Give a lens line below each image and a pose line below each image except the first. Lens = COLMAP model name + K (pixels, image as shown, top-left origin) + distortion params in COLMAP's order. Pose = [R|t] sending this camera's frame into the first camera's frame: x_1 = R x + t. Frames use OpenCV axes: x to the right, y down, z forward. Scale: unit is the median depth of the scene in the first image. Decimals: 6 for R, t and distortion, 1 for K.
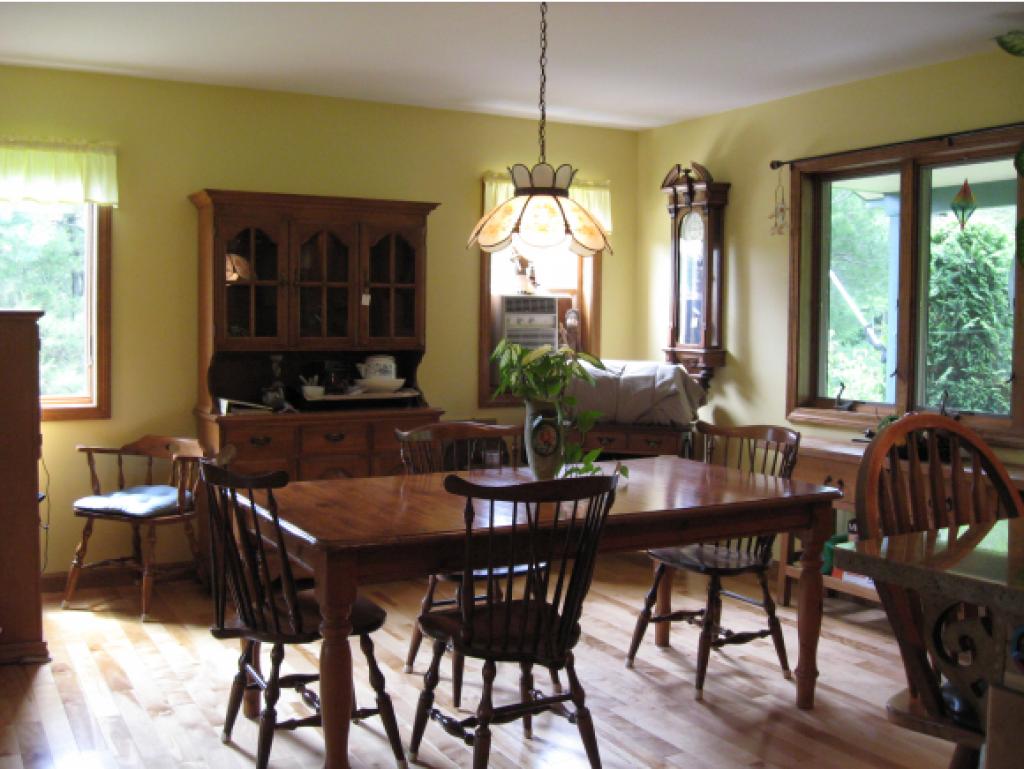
lens RADIAL K [[1074.6, 0, 514.4], [0, 1074.6, 382.9], [0, 0, 1]] dist [-0.104961, 0.000000]
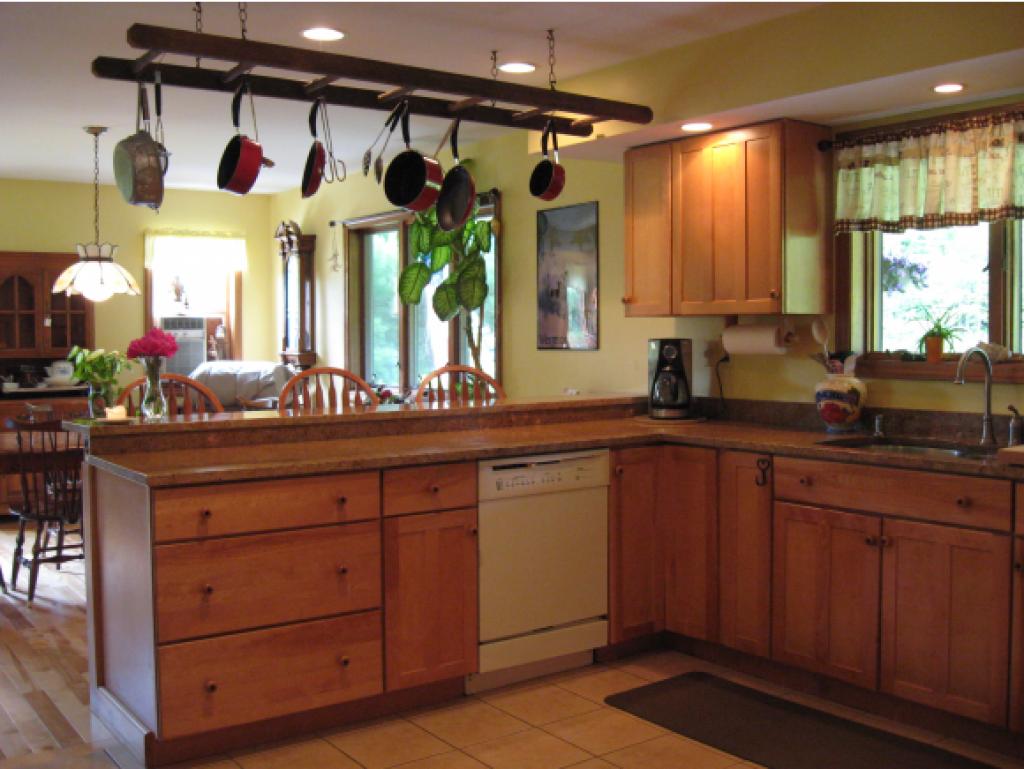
lens RADIAL K [[1074.6, 0, 507.3], [0, 1074.6, 387.6], [0, 0, 1]] dist [-0.104961, 0.000000]
pose [[0.992901, -0.020867, 0.117097, 0.285641], [0.021725, 0.999746, -0.006056, 0.029973], [-0.116941, 0.008557, 0.993102, -0.442931]]
